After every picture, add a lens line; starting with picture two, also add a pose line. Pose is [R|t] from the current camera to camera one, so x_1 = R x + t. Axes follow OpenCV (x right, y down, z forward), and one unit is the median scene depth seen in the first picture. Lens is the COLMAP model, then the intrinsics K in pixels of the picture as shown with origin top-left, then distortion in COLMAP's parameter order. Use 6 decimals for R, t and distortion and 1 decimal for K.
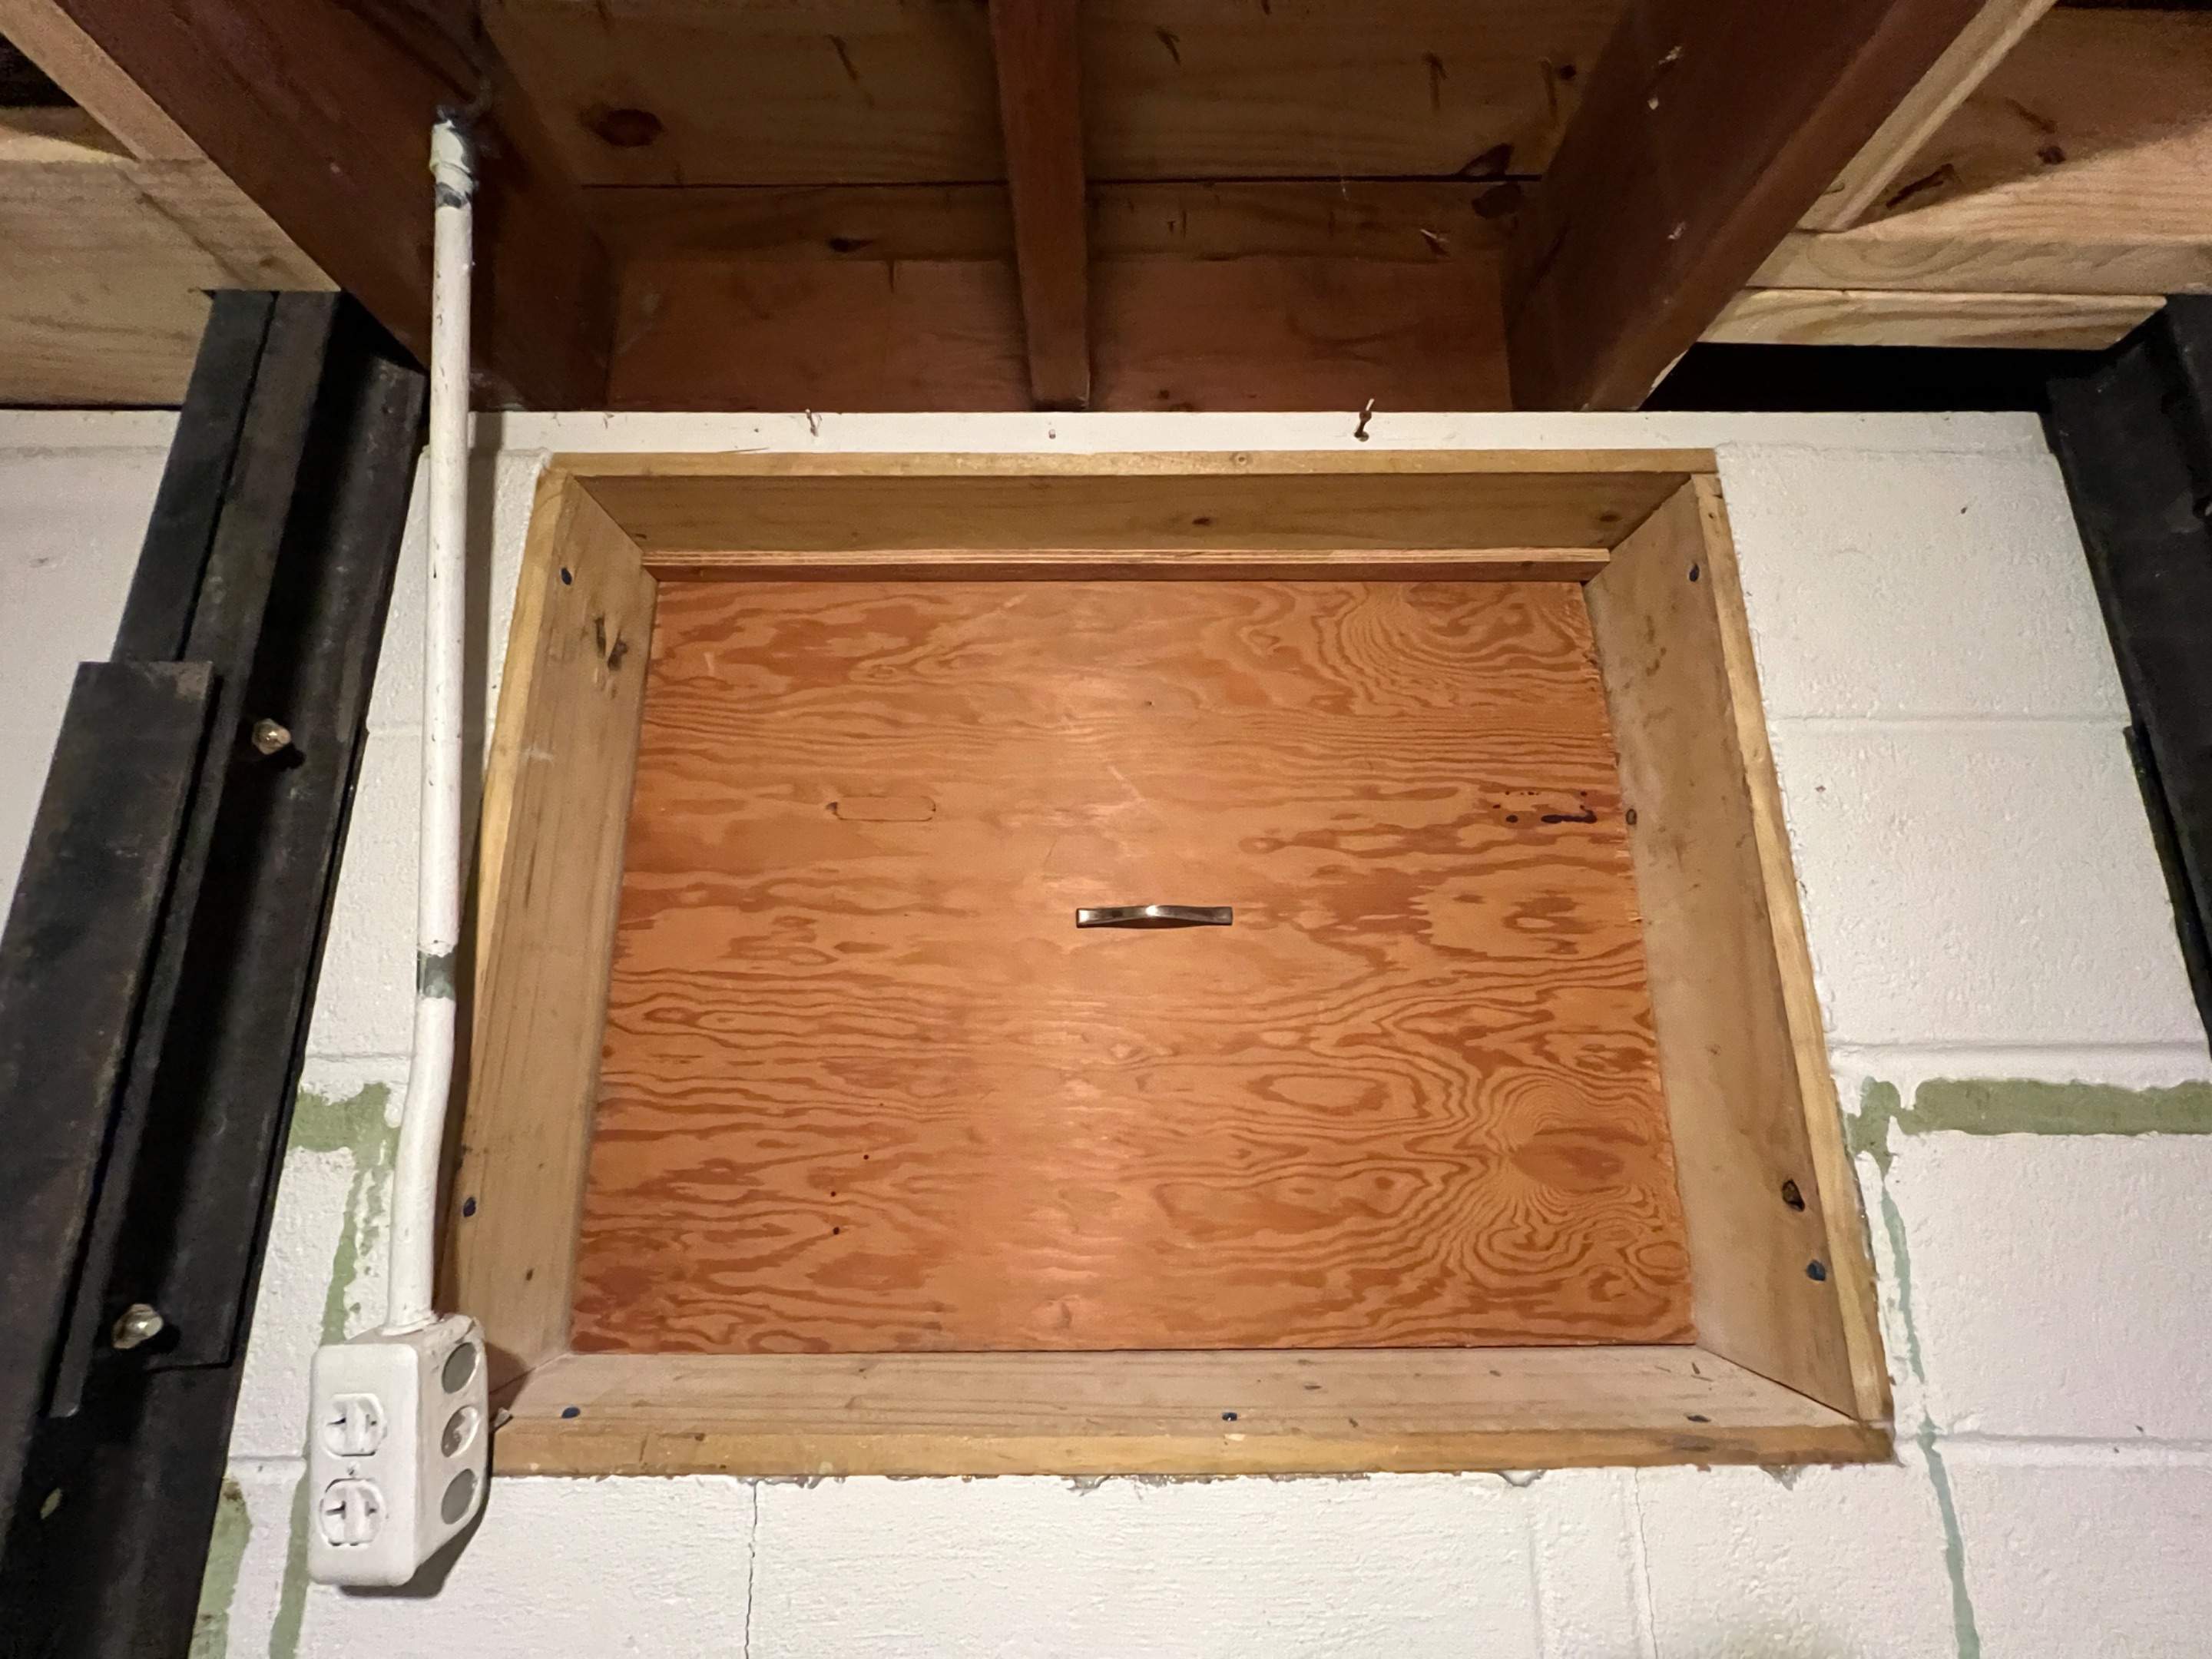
lens RADIAL K [[880.4, 0, 1109.6], [0, 880.4, 832.7], [0, 0, 1]] dist [-0.001126, 0.000418]
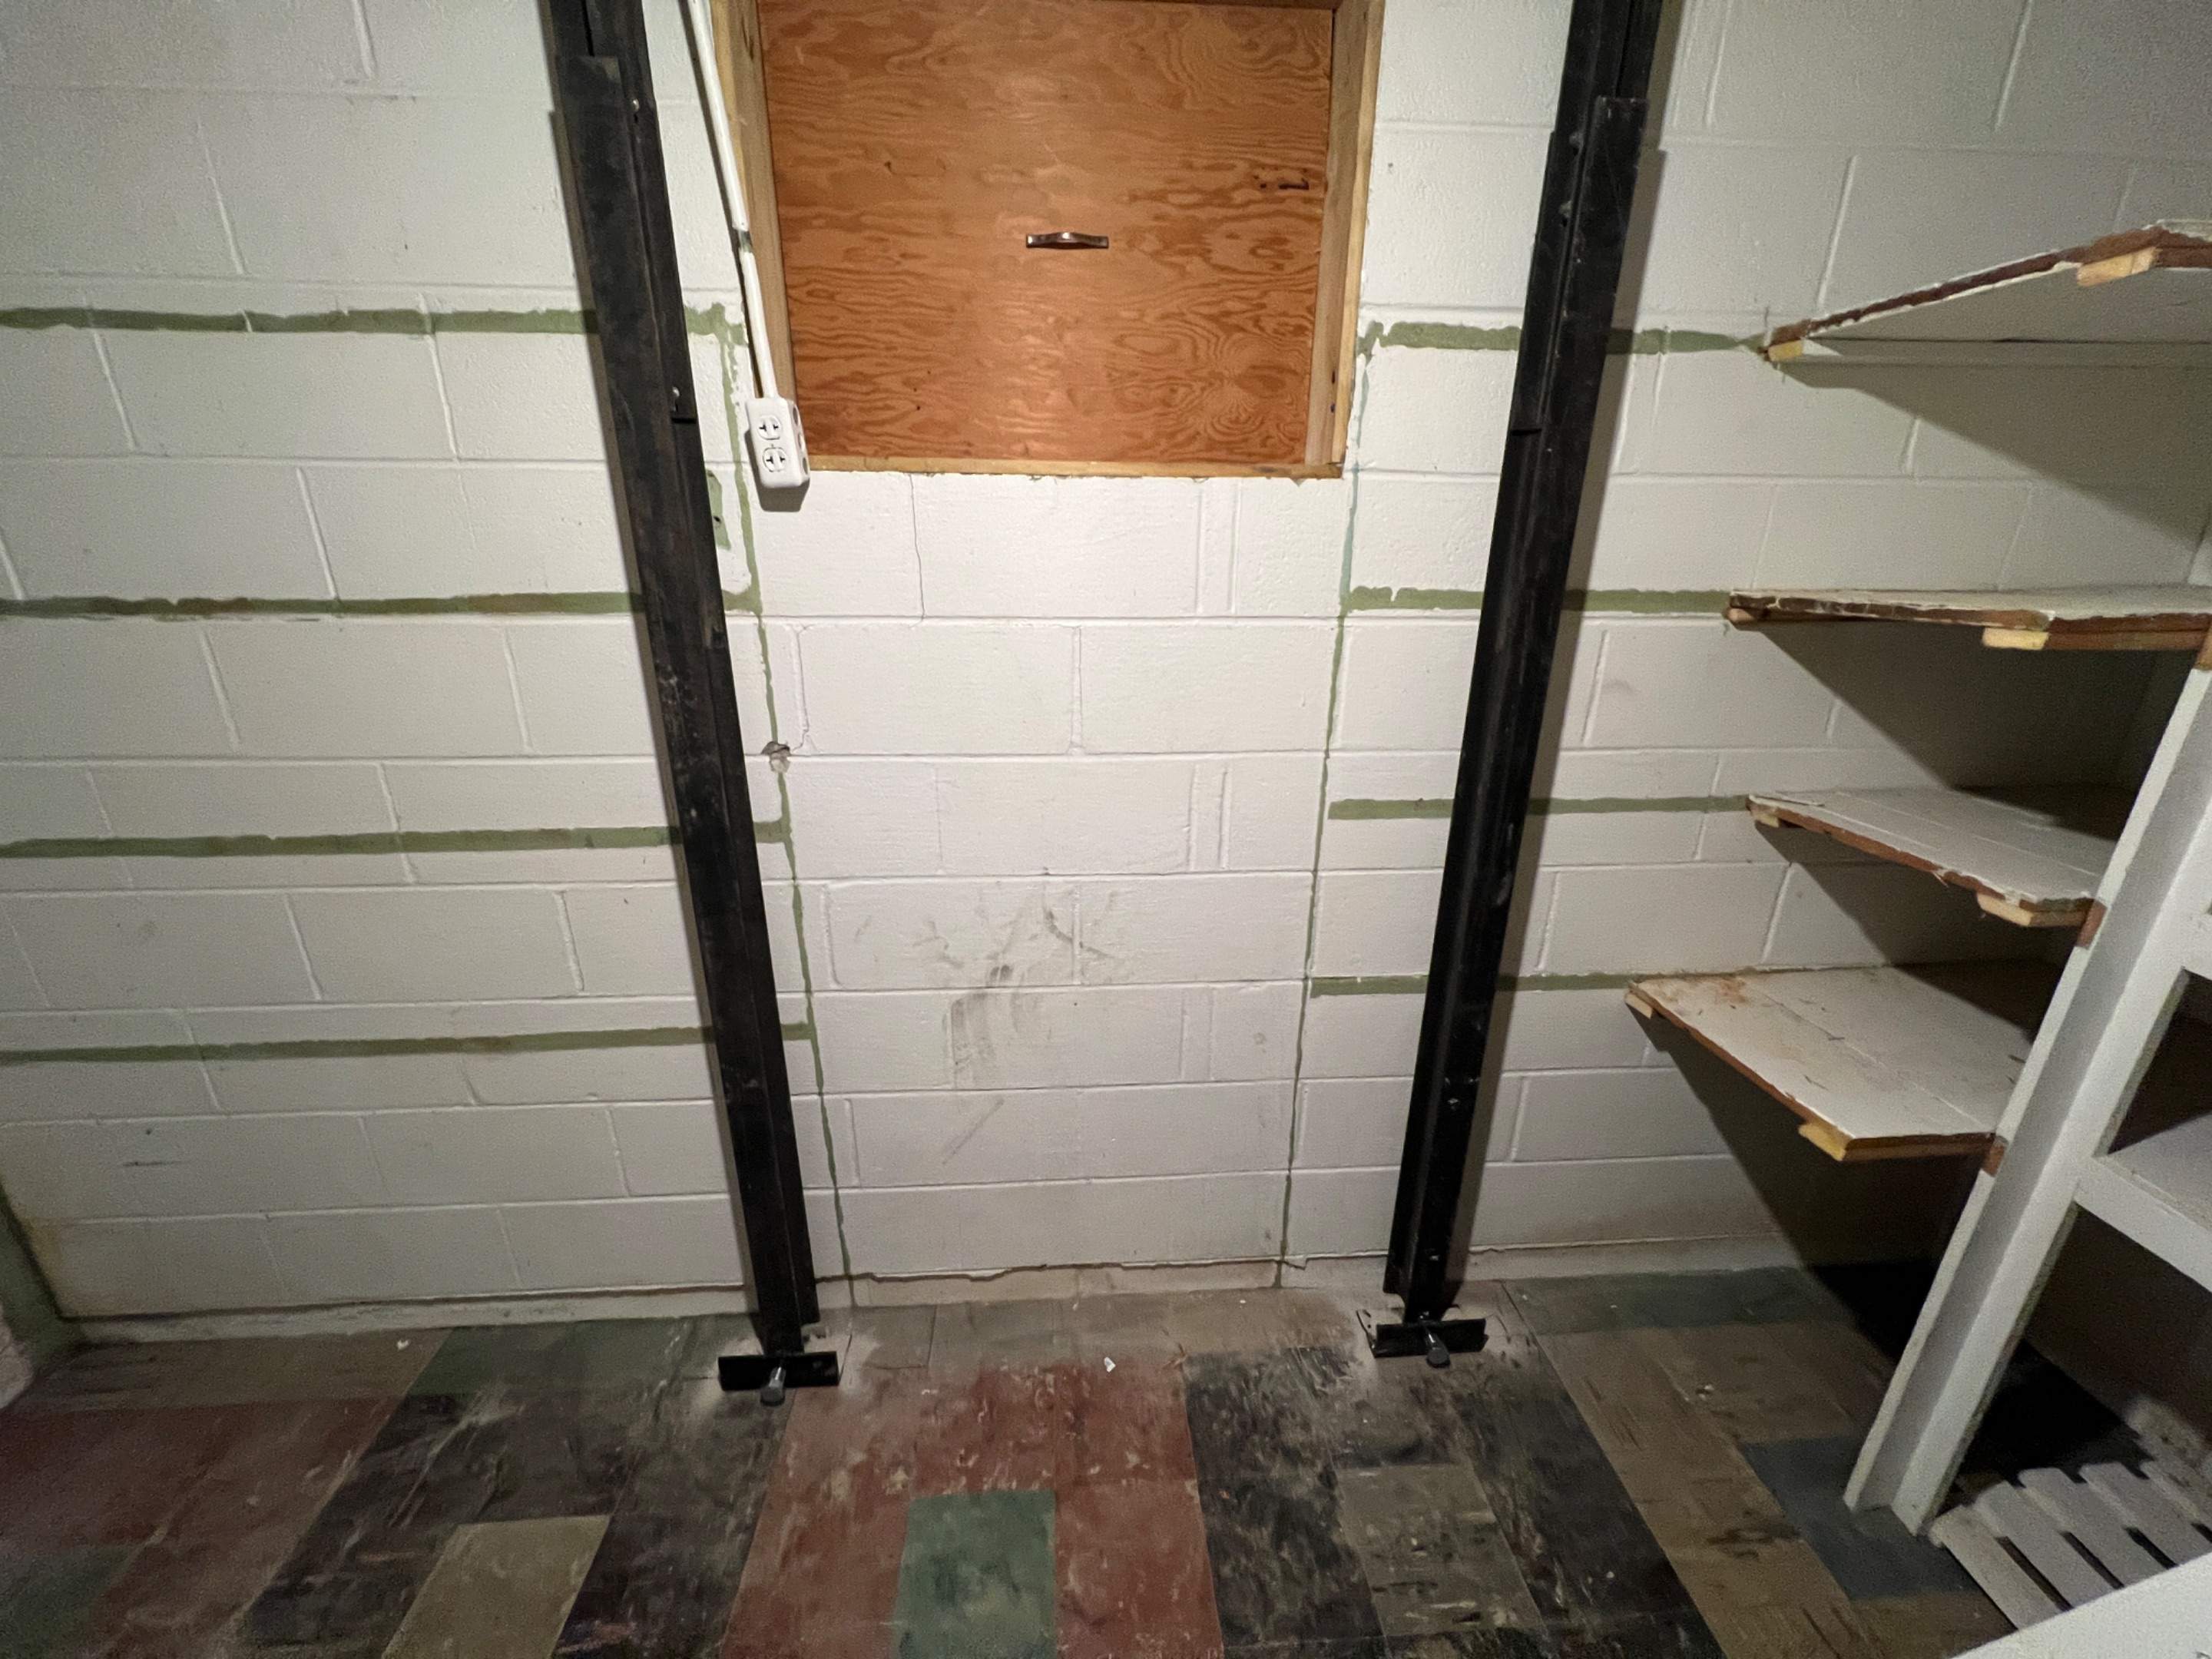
lens RADIAL K [[880.4, 0, 1109.6], [0, 880.4, 832.7], [0, 0, 1]] dist [-0.001126, 0.000418]
pose [[0.998573, -0.005502, 0.053113, 0.035125], [-0.023722, 0.845416, 0.533581, 0.163406], [-0.047838, -0.534079, 0.844080, -1.338392]]
